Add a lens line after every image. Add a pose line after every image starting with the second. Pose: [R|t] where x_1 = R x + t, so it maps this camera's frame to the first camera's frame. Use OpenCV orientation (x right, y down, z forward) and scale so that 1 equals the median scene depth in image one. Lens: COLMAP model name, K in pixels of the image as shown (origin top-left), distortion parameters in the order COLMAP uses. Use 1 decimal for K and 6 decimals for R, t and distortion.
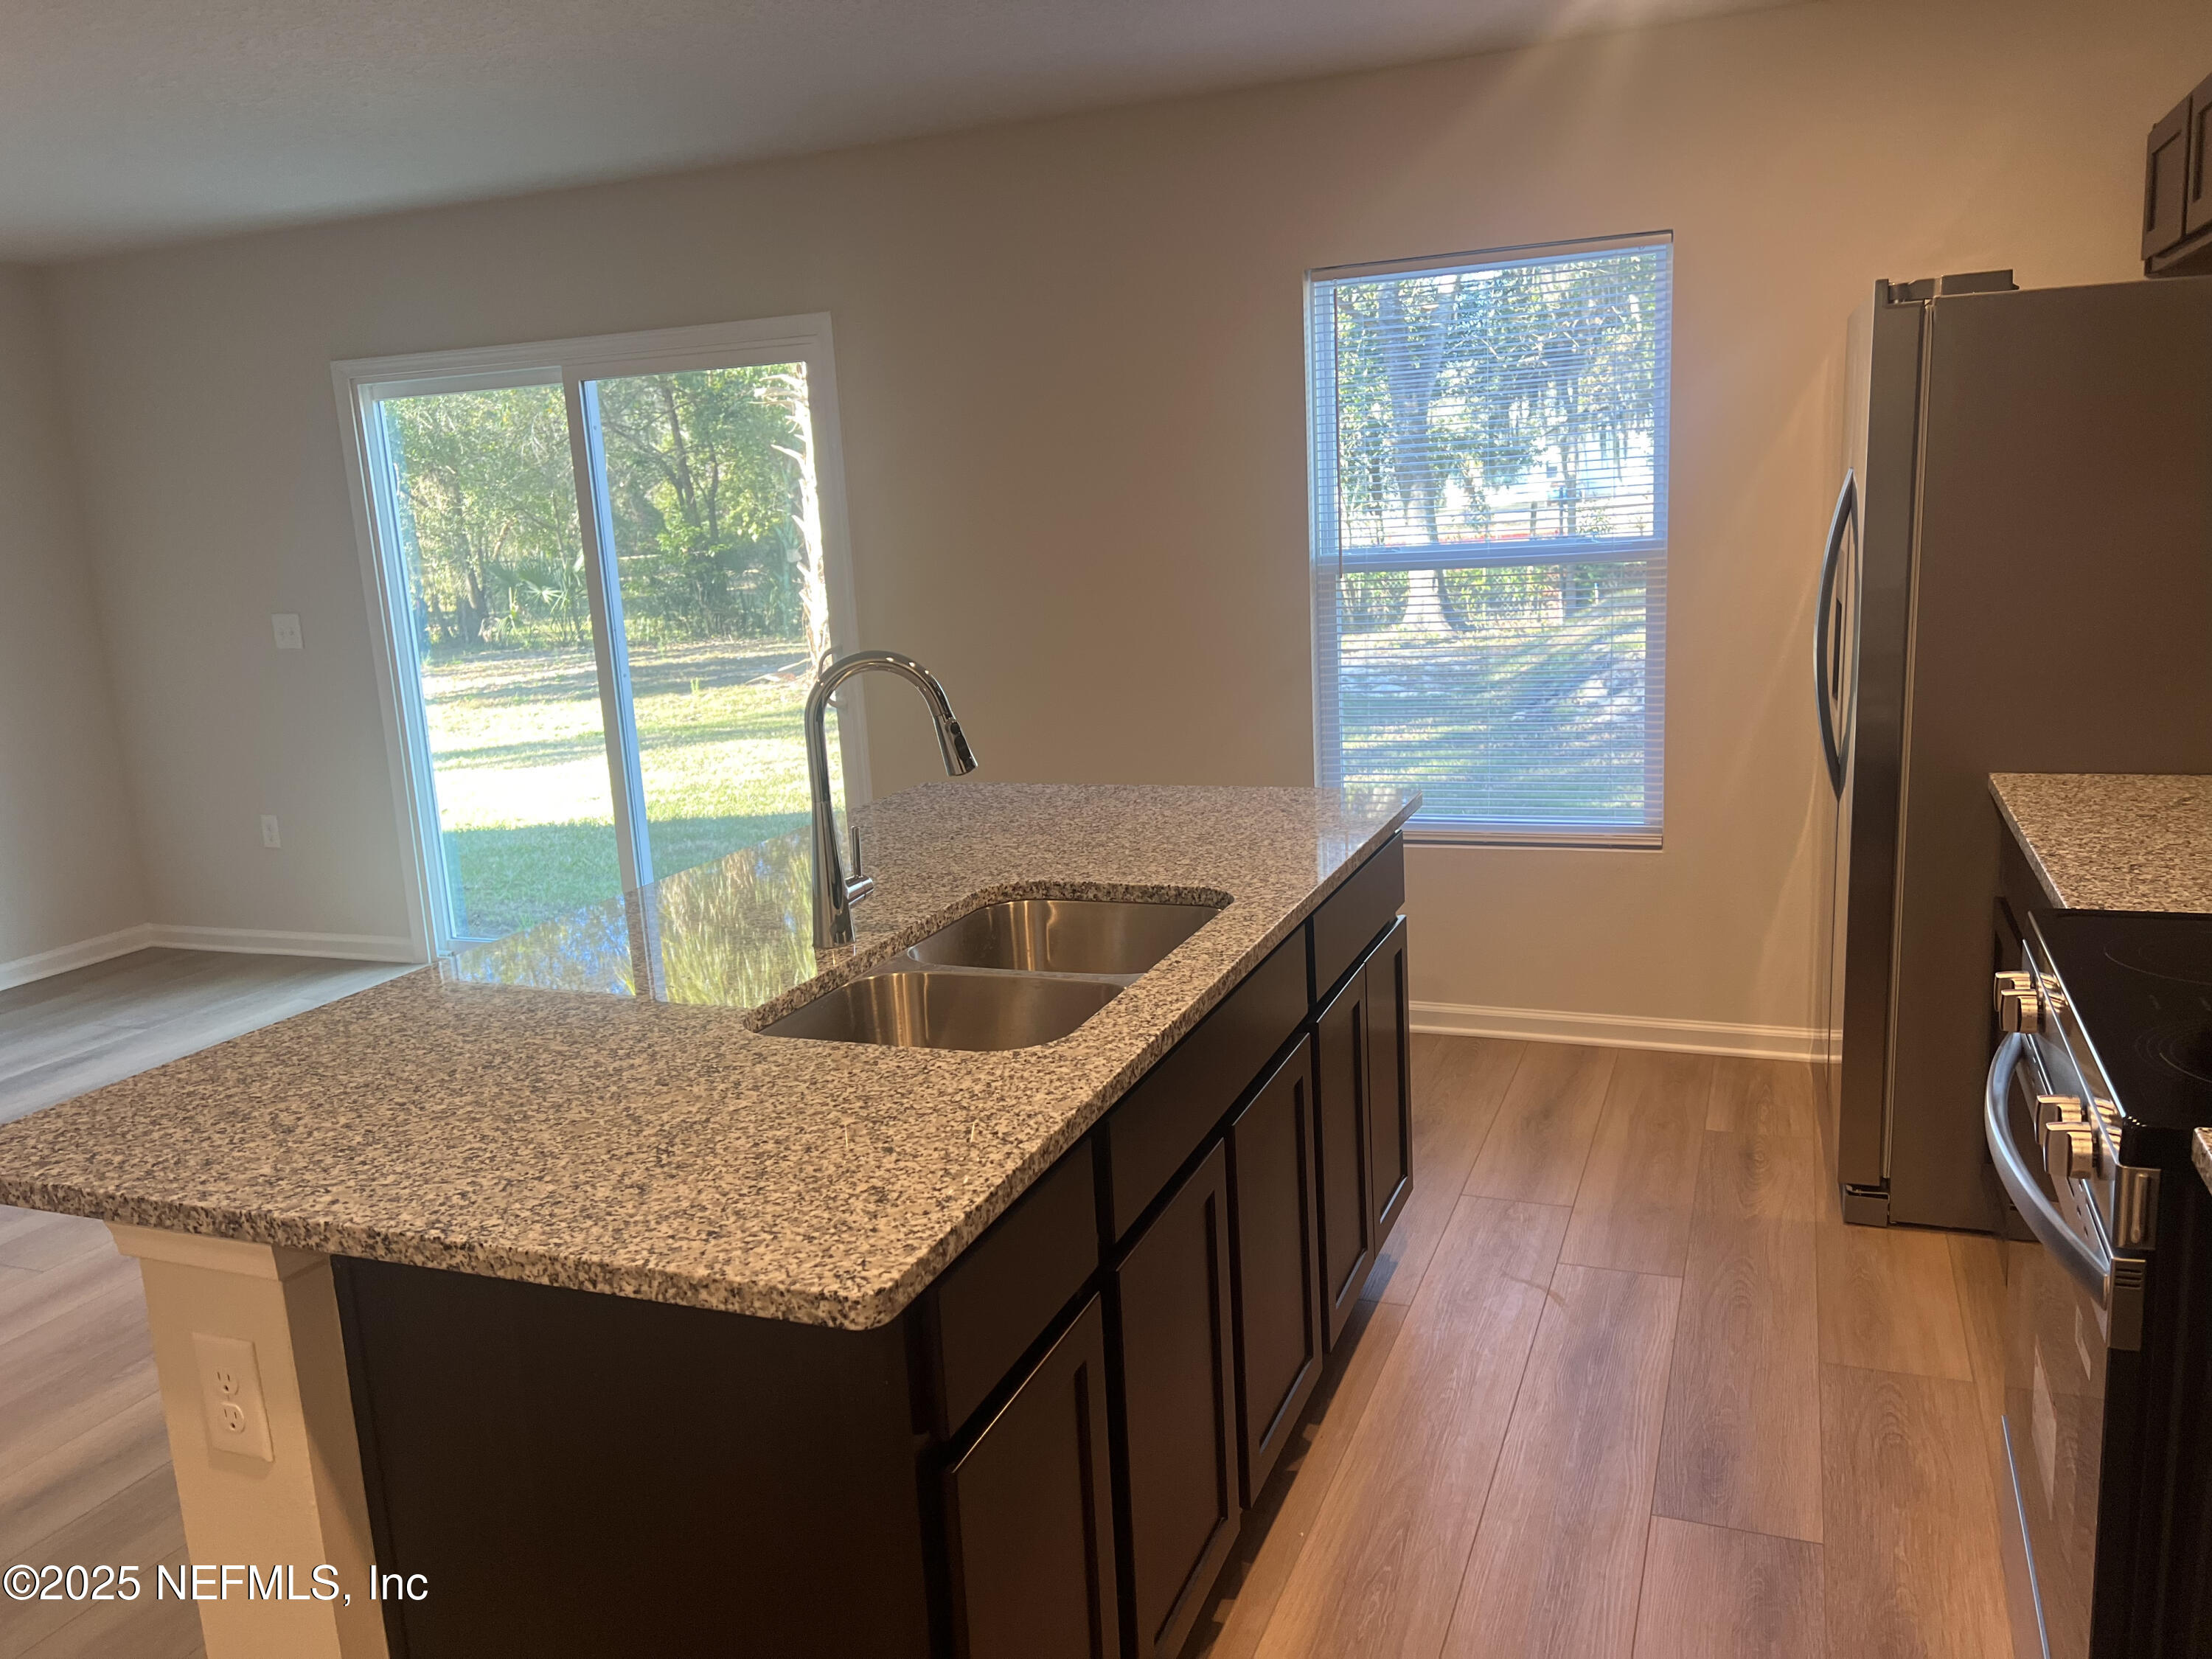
lens RADIAL K [[1677.1, 0, 1111.5], [0, 1677.1, 823.9], [0, 0, 1]] dist [-0.005619, -0.009650]
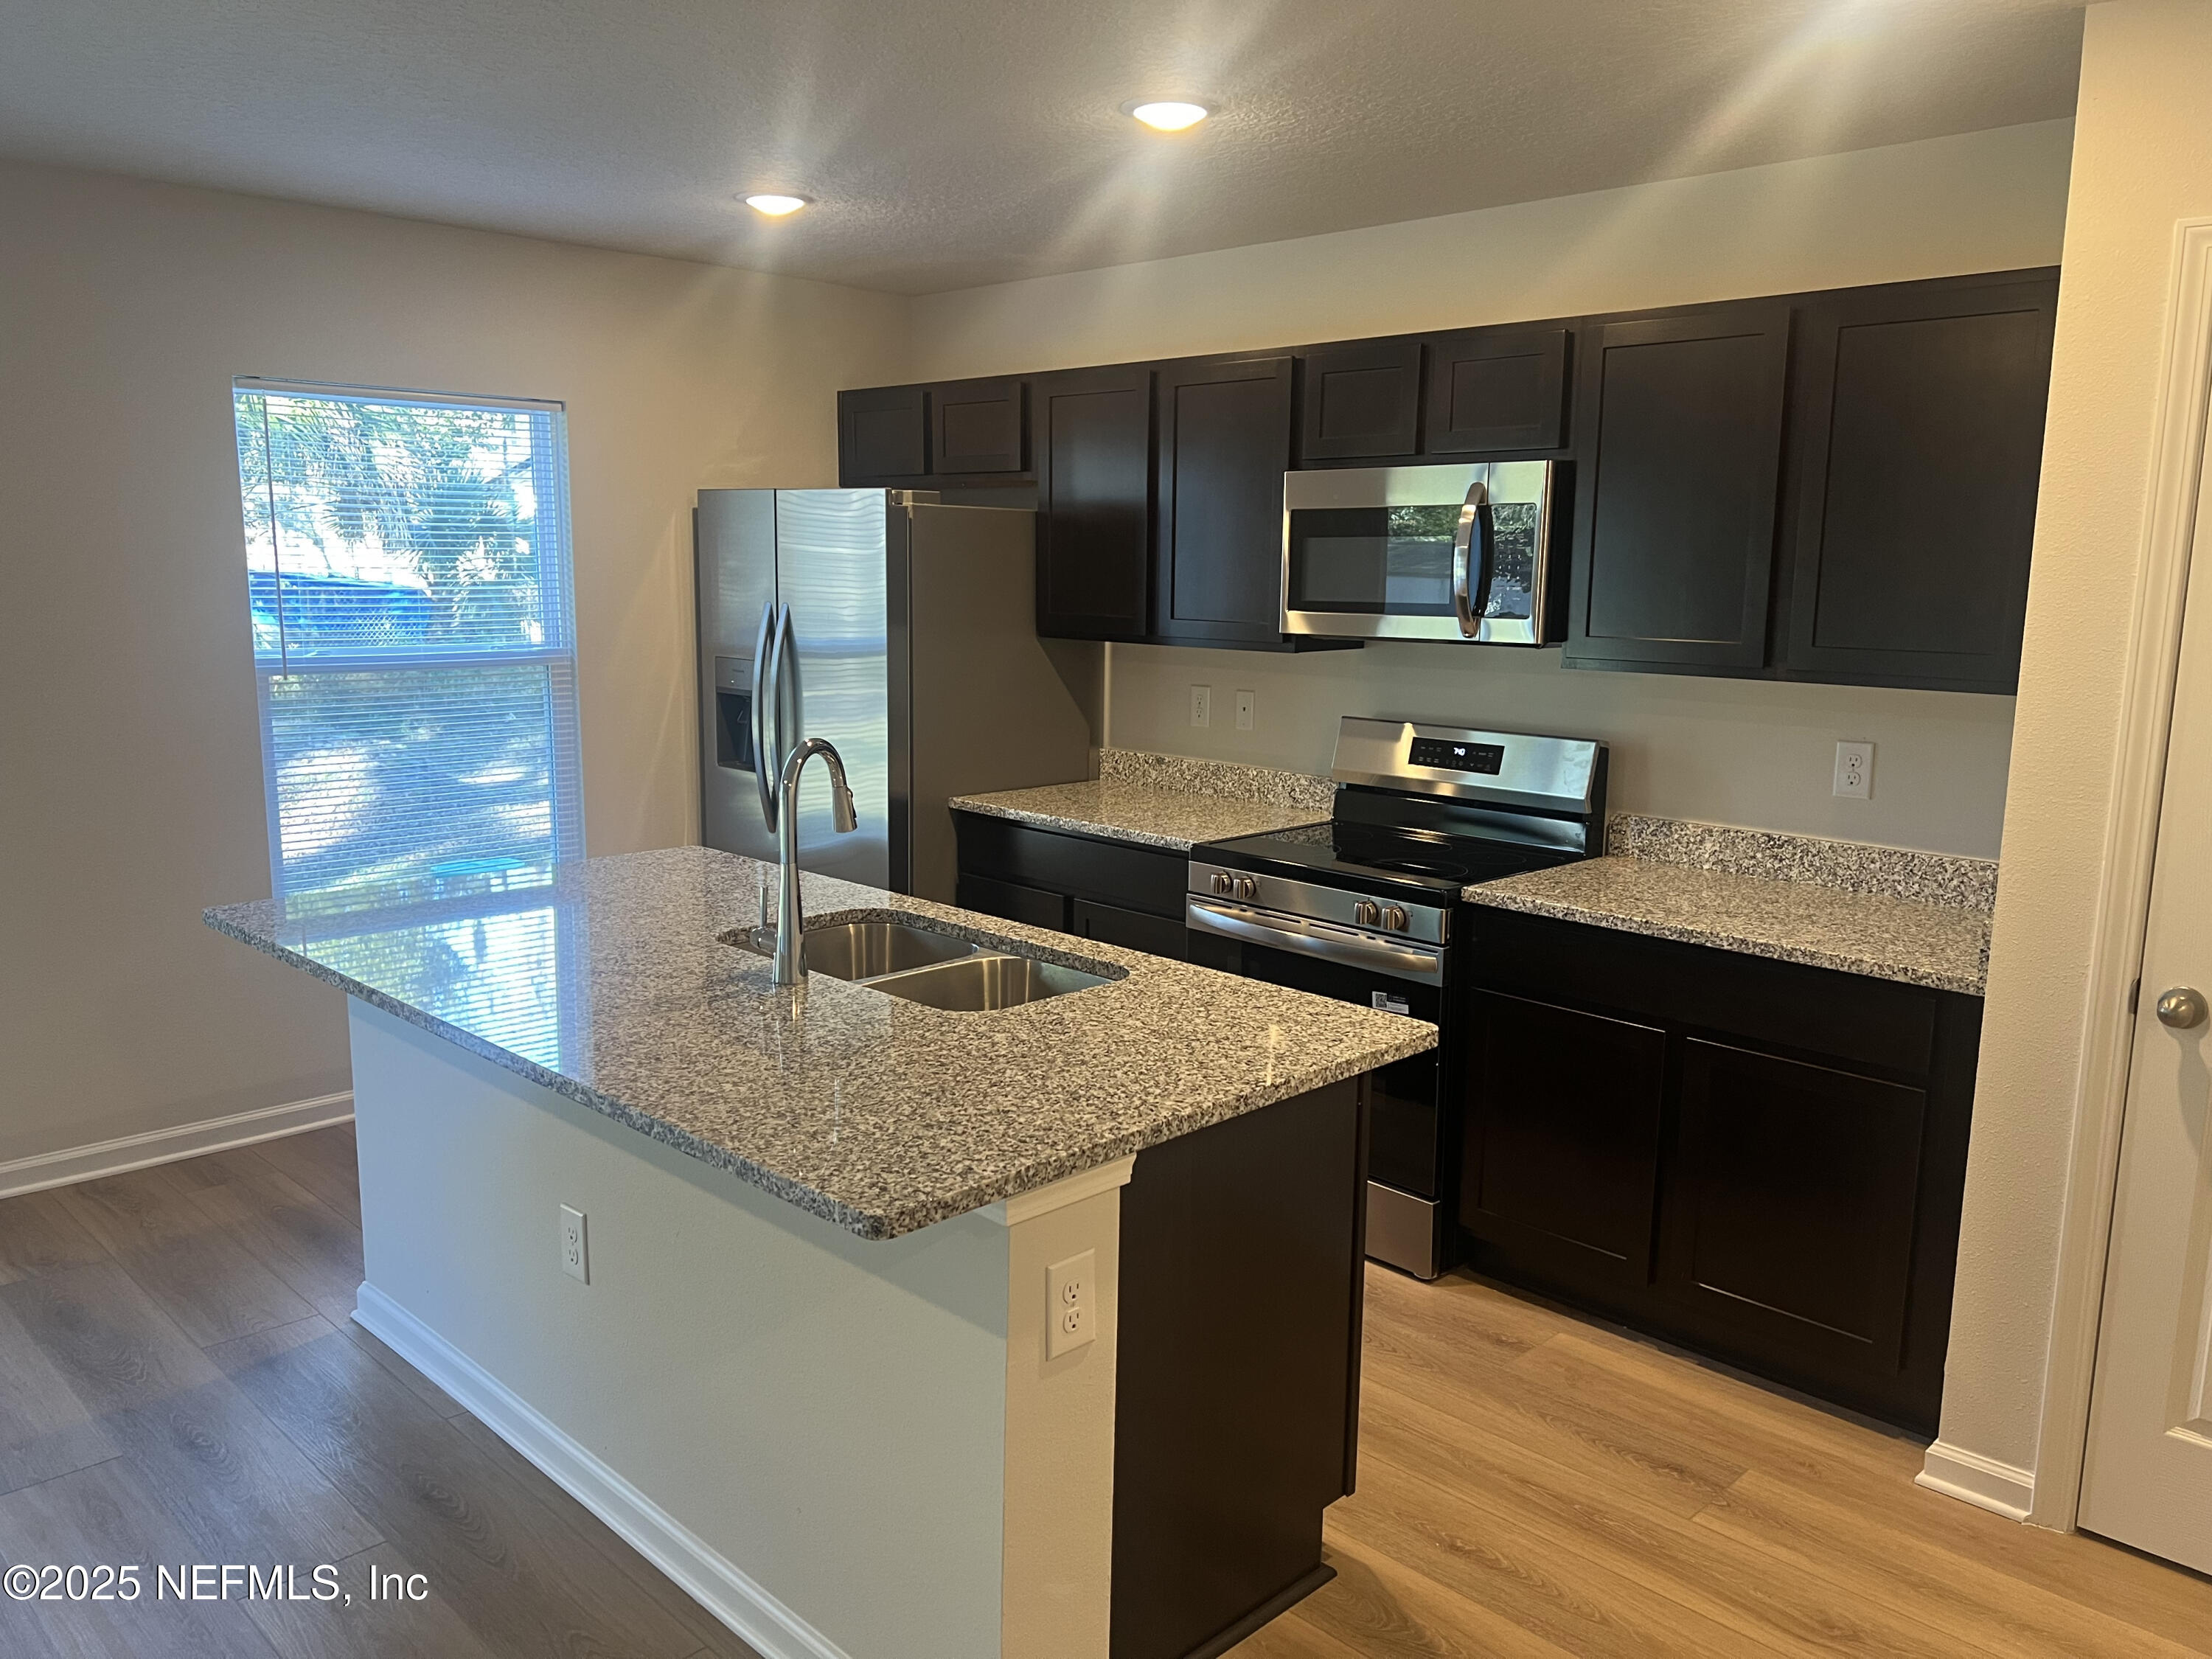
lens RADIAL K [[1677.1, 0, 1113.7], [0, 1677.1, 830.2], [0, 0, 1]] dist [-0.005619, -0.009650]
pose [[0.405961, -0.093663, 0.909078, -1.787525], [0.142298, 0.989080, 0.038360, -0.077996], [-0.902744, 0.113787, 0.414856, 0.395195]]
